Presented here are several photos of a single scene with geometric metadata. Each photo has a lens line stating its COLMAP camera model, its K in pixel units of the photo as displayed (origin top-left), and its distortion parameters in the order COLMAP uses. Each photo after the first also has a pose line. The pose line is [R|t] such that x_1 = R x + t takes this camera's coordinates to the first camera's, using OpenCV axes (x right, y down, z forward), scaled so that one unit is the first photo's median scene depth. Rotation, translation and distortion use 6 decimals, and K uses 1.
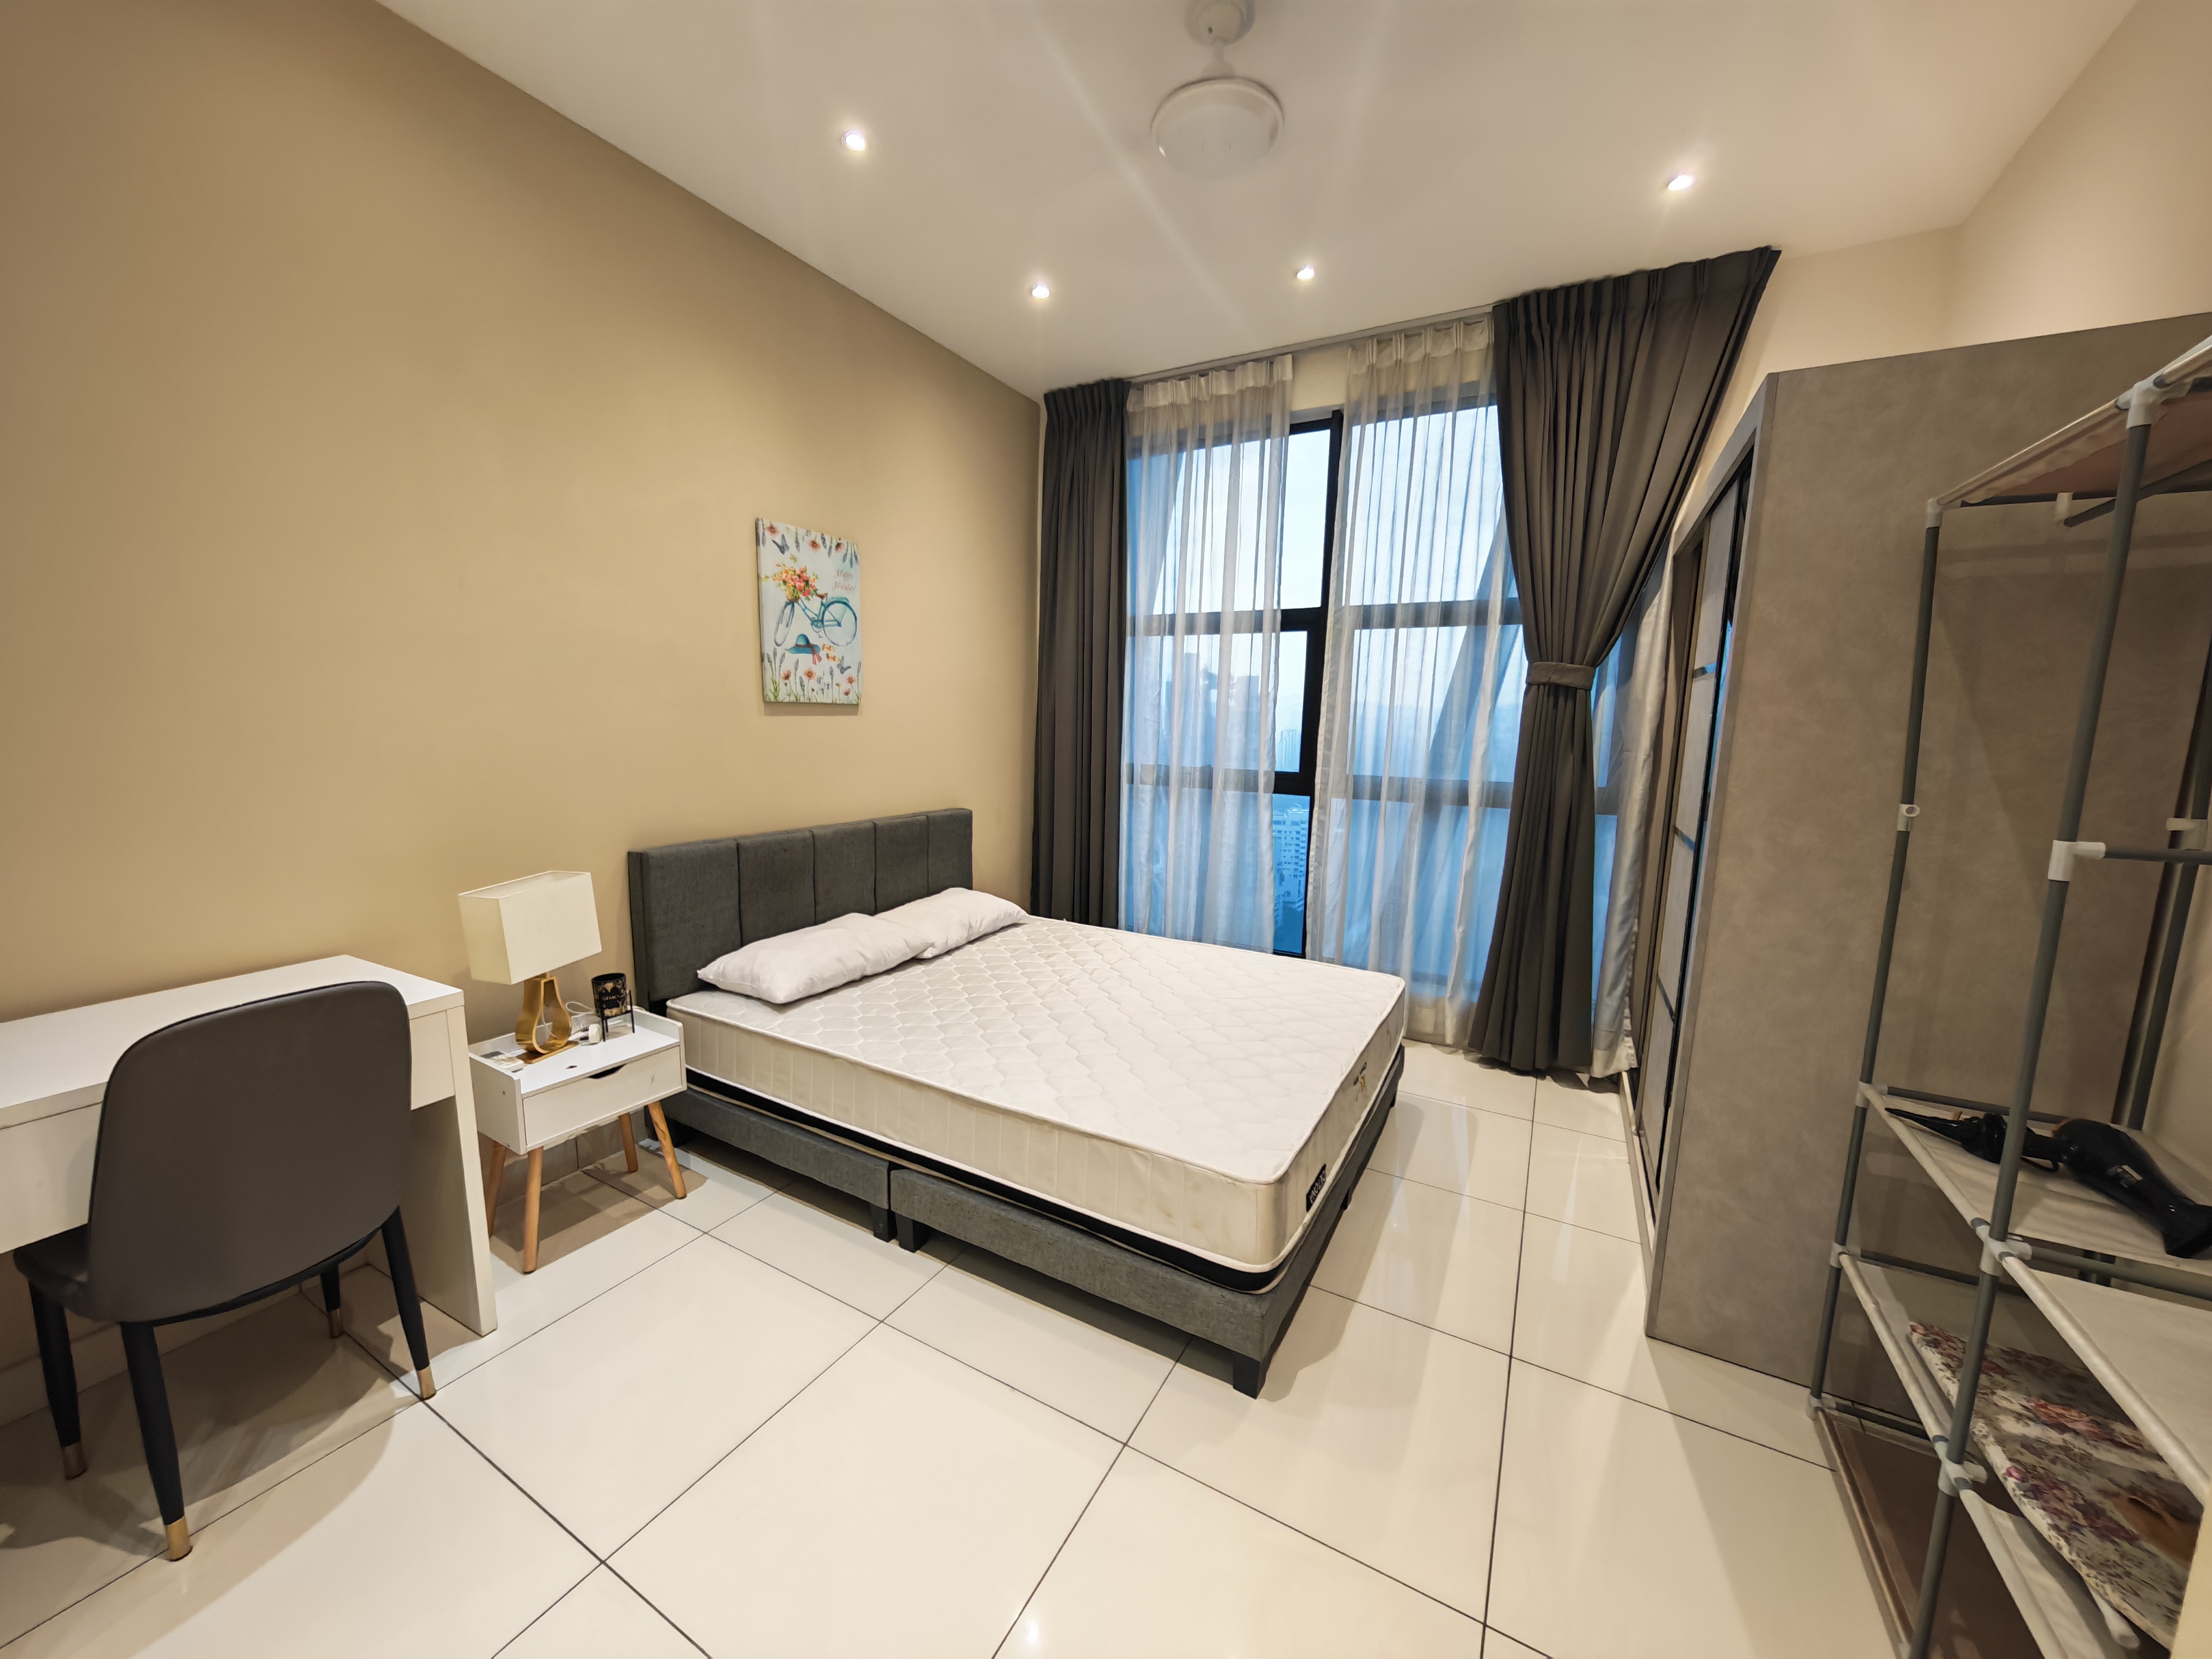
lens RADIAL K [[824.9, 0, 1099.4], [0, 824.9, 834.8], [0, 0, 1]] dist [-0.003734, 0.000456]
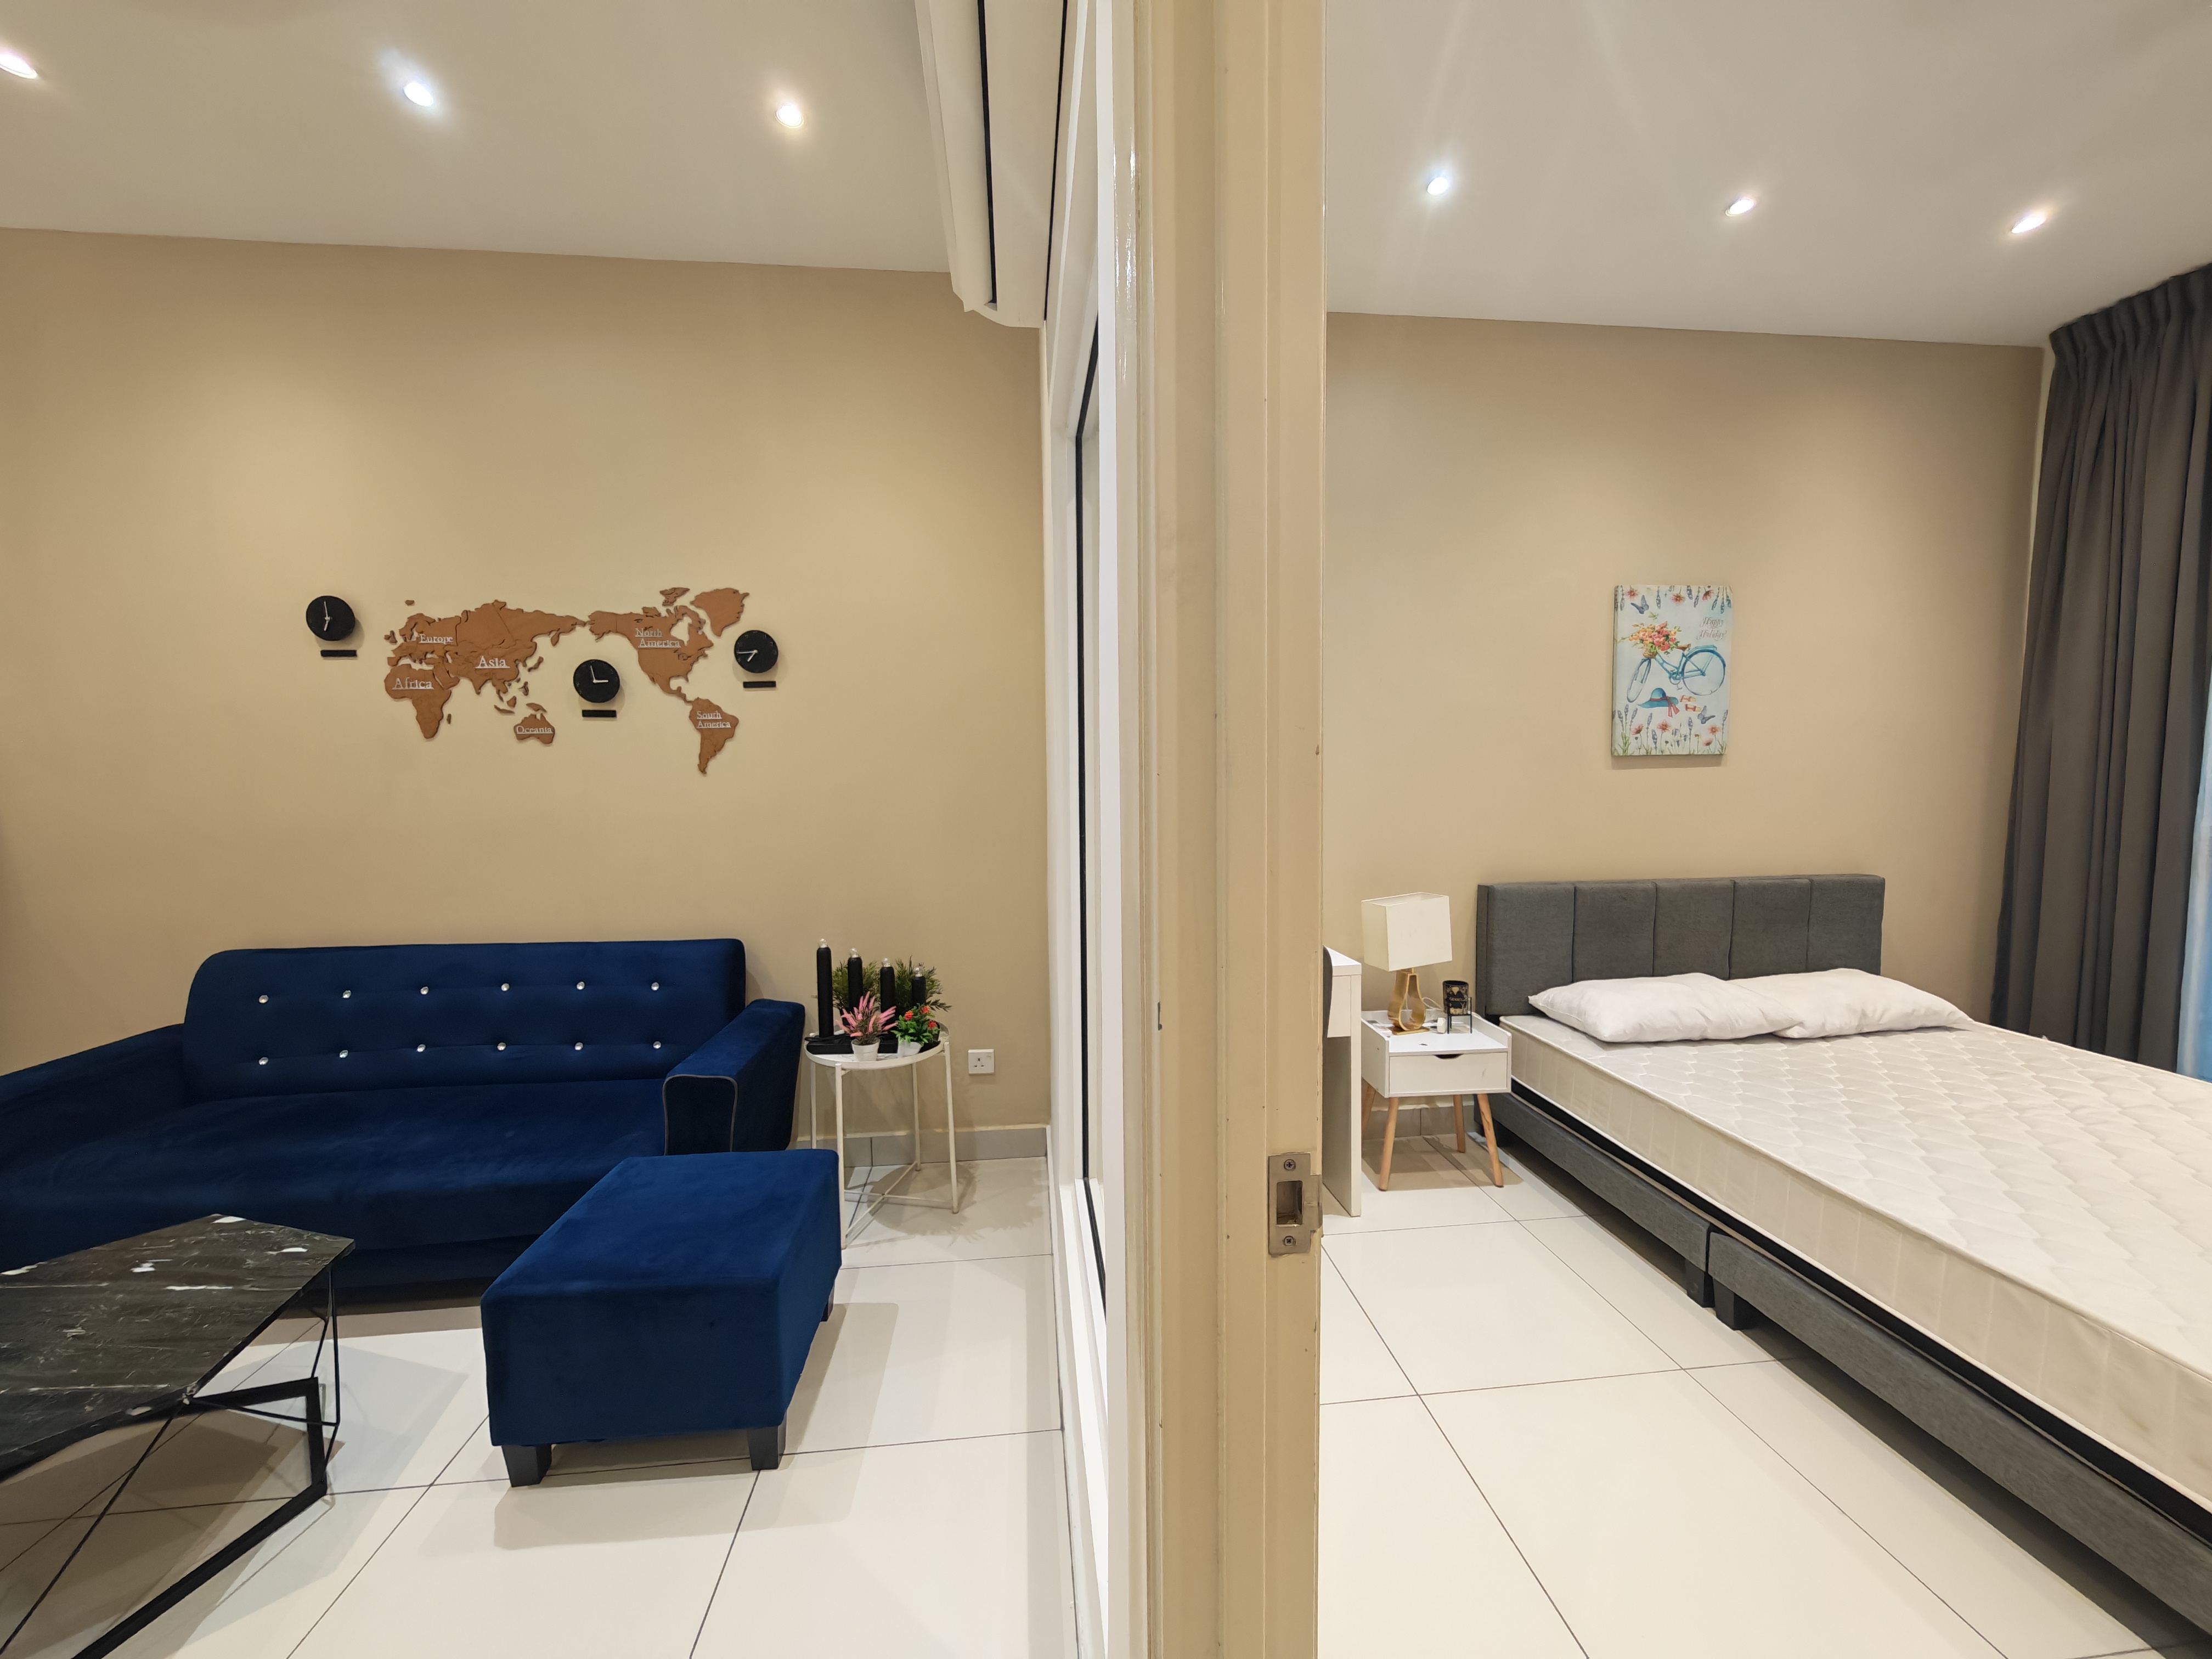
lens RADIAL K [[824.9, 0, 1100.8], [0, 824.9, 833.3], [0, 0, 1]] dist [-0.003734, 0.000456]
pose [[0.578610, 0.030405, -0.815037, 0.071643], [-0.088621, 0.995732, -0.025768, 0.020623], [0.810775, 0.087139, 0.578835, -0.123075]]
